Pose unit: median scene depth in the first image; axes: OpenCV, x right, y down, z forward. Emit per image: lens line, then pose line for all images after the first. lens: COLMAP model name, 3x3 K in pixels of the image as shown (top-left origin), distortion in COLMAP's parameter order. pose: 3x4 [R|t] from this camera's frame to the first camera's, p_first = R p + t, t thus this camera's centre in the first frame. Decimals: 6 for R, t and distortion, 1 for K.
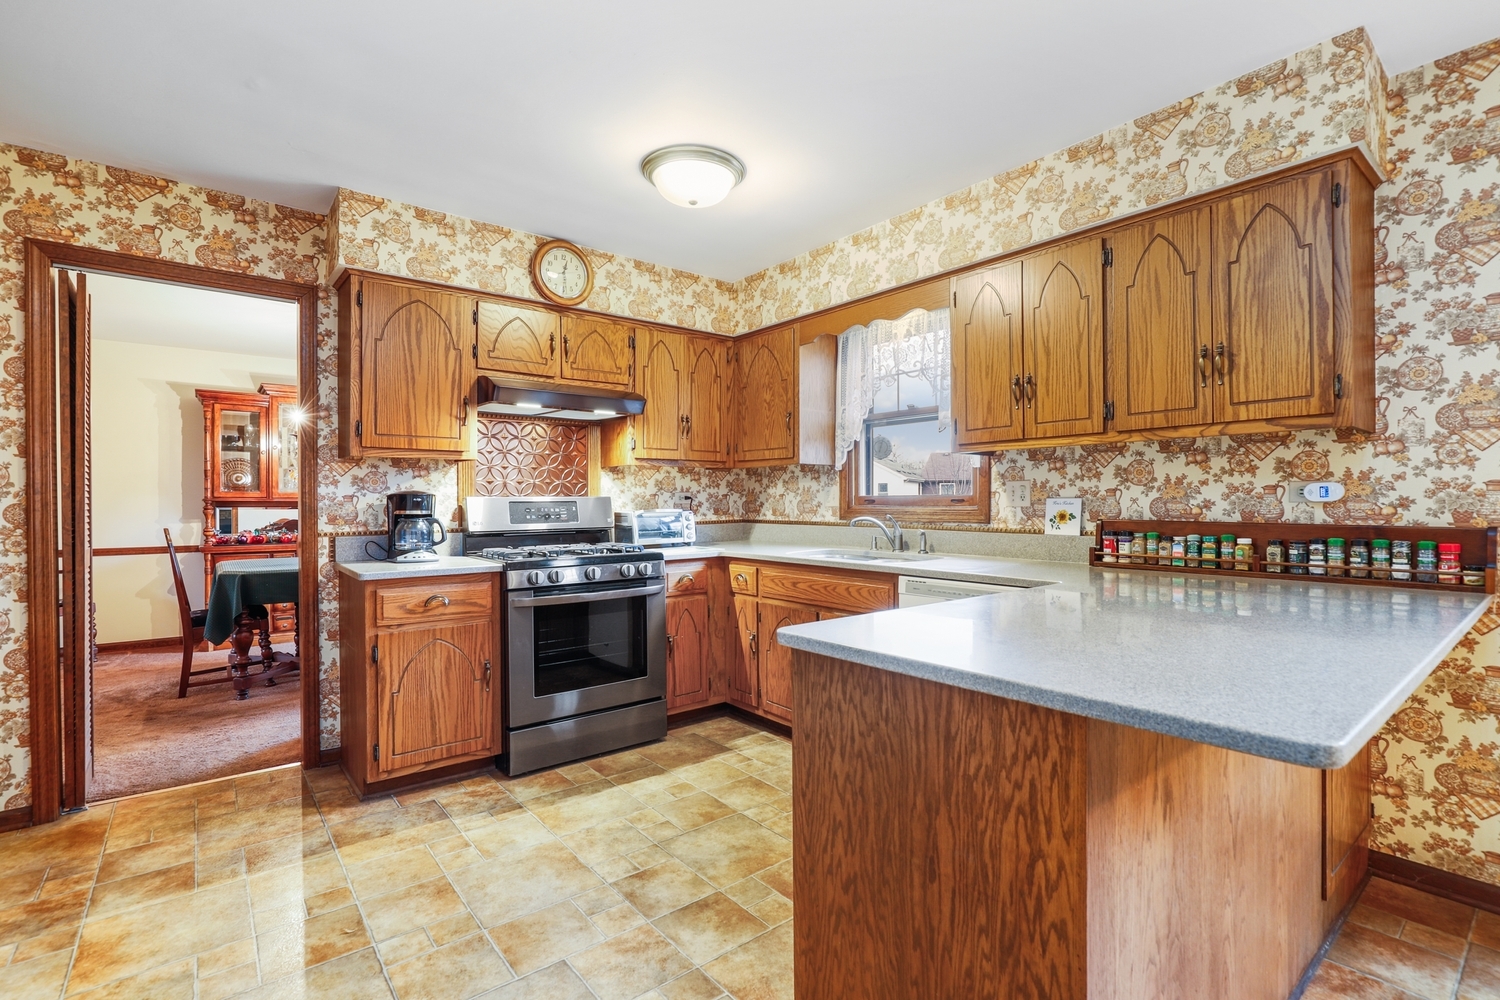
lens RADIAL K [[688.1, 0, 788.8], [0, 688.1, 506.3], [0, 0, 1]] dist [-0.020834, 0.006368]
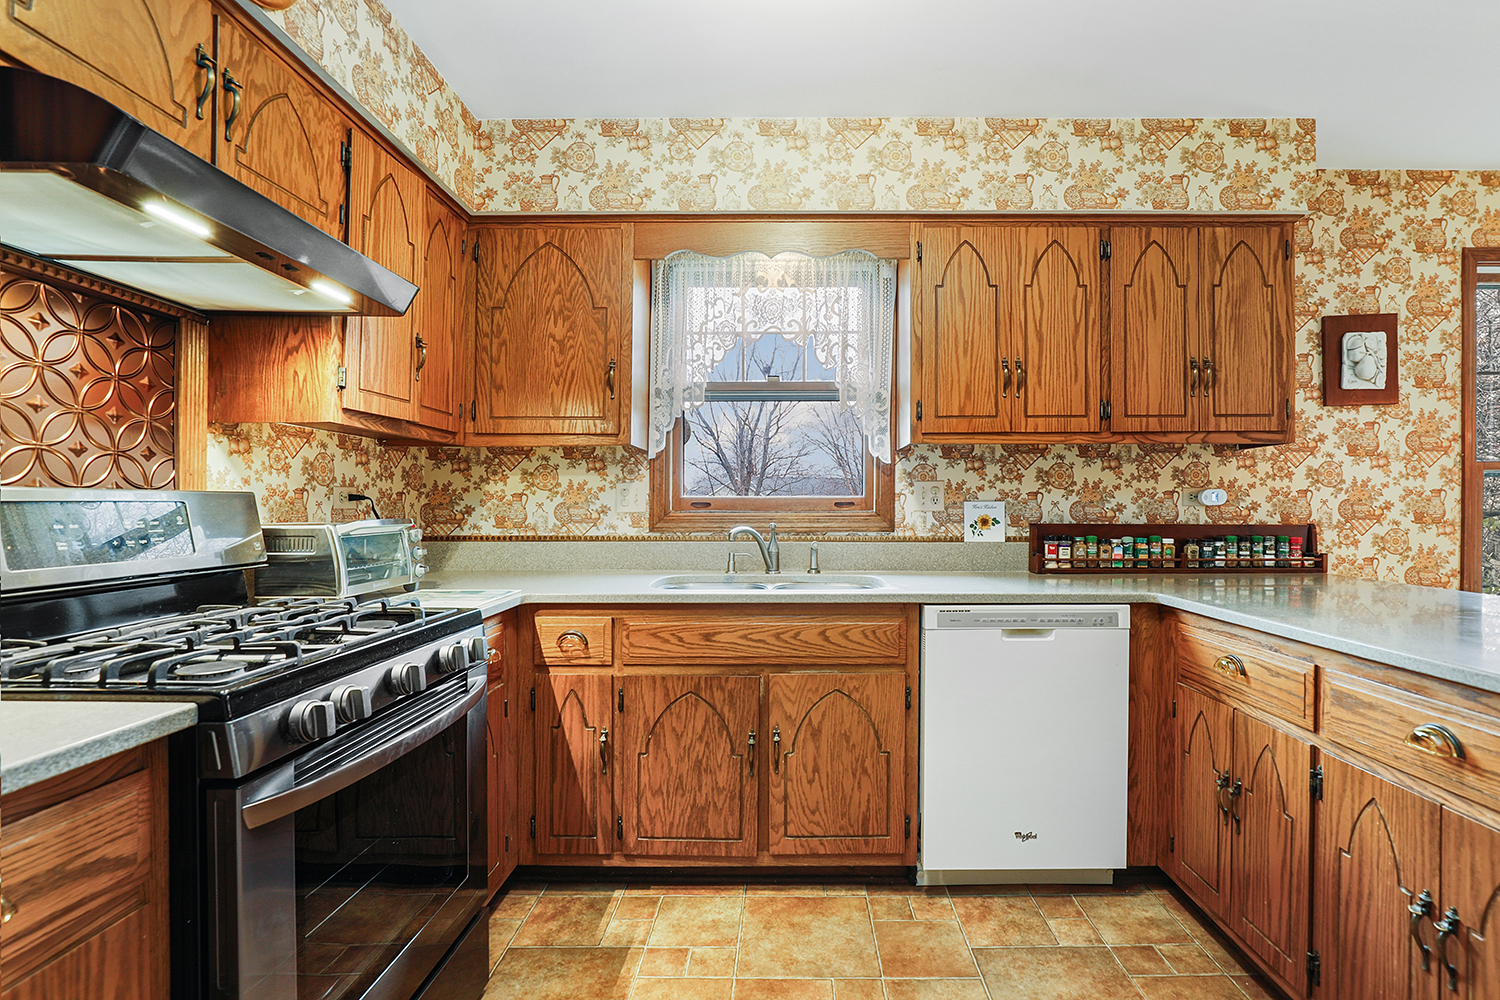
lens RADIAL K [[723.9, 0, 752.4], [0, 723.9, 504.9], [0, 0, 1]] dist [-0.015184, -0.001002]
pose [[0.653621, 0.002347, 0.756819, -0.495934], [0.004930, 0.999961, -0.007358, -0.001636], [-0.756806, 0.008540, 0.653584, 0.575264]]
